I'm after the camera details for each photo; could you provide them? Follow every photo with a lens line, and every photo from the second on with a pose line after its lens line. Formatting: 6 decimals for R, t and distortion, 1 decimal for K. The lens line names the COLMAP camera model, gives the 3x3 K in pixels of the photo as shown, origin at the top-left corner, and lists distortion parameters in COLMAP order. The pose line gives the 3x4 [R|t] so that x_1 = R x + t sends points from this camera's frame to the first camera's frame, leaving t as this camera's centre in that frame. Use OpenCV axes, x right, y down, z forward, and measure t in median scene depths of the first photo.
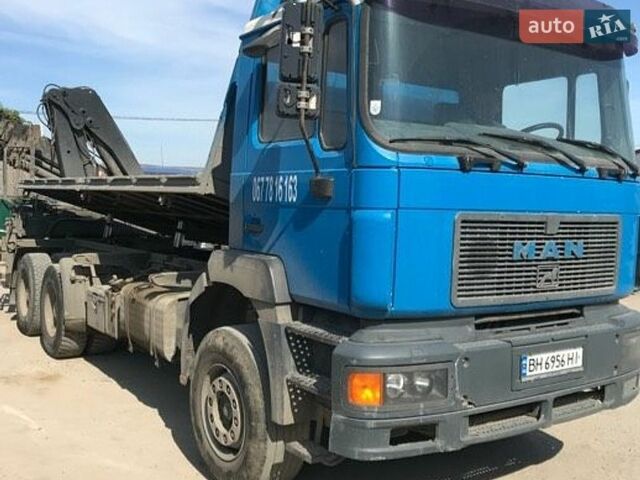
lens RADIAL K [[651.1, 0, 318.4], [0, 651.1, 226.3], [0, 0, 1]] dist [0.073707, -0.235437]
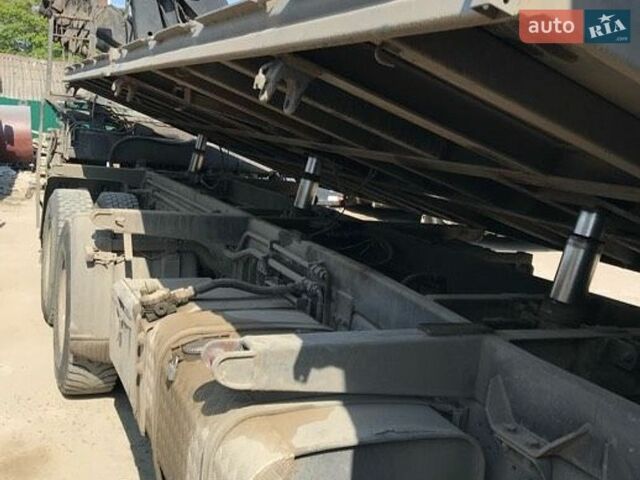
lens RADIAL K [[651.1, 0, 318.4], [0, 651.1, 226.3], [0, 0, 1]] dist [0.073707, -0.235437]
pose [[0.979265, 0.101960, -0.175057, -0.112839], [-0.084842, 0.991093, 0.102646, -0.007231], [0.183963, -0.085665, 0.979193, 0.501355]]
